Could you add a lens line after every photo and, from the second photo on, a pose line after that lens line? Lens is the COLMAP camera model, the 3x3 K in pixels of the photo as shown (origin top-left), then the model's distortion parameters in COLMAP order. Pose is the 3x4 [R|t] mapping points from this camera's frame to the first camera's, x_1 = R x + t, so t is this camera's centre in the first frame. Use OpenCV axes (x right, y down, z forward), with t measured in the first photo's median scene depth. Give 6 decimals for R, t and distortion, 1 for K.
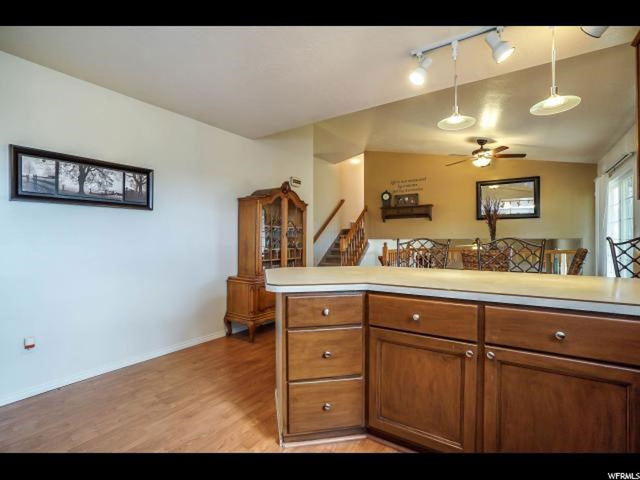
lens RADIAL K [[302.8, 0, 320.0], [0, 302.8, 240.0], [0, 0, 1]] dist [-0.059387, 0.021537]
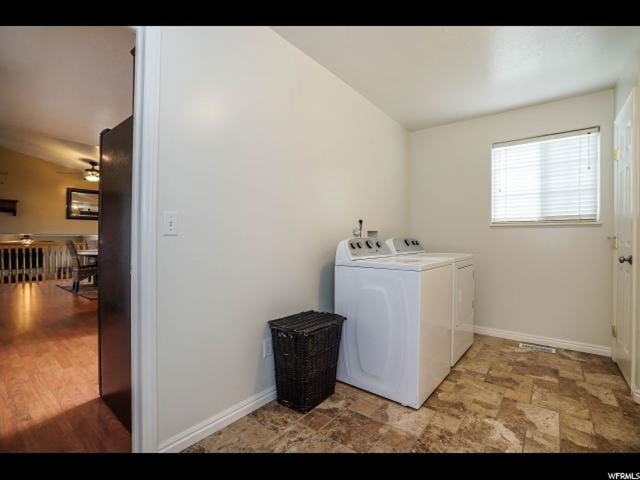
lens RADIAL K [[302.8, 0, 320.0], [0, 302.8, 240.0], [0, 0, 1]] dist [-0.059387, 0.021537]
pose [[0.078053, -0.000807, 0.996949, -0.512429], [-0.008685, 0.999961, 0.001490, 0.006190], [-0.996911, -0.008774, 0.078043, -0.105688]]
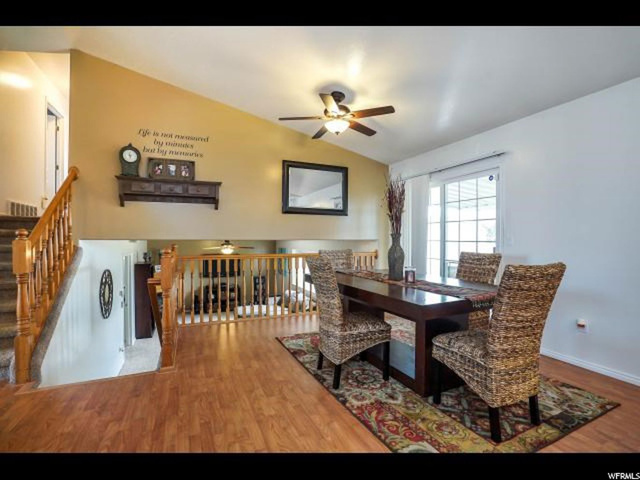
lens RADIAL K [[302.8, 0, 320.0], [0, 302.8, 240.0], [0, 0, 1]] dist [-0.059387, 0.021537]
pose [[0.525046, 0.001541, 0.851072, -0.037847], [-0.002405, 0.999997, -0.000327, -0.002864], [-0.851070, -0.001875, 0.525049, 0.481731]]
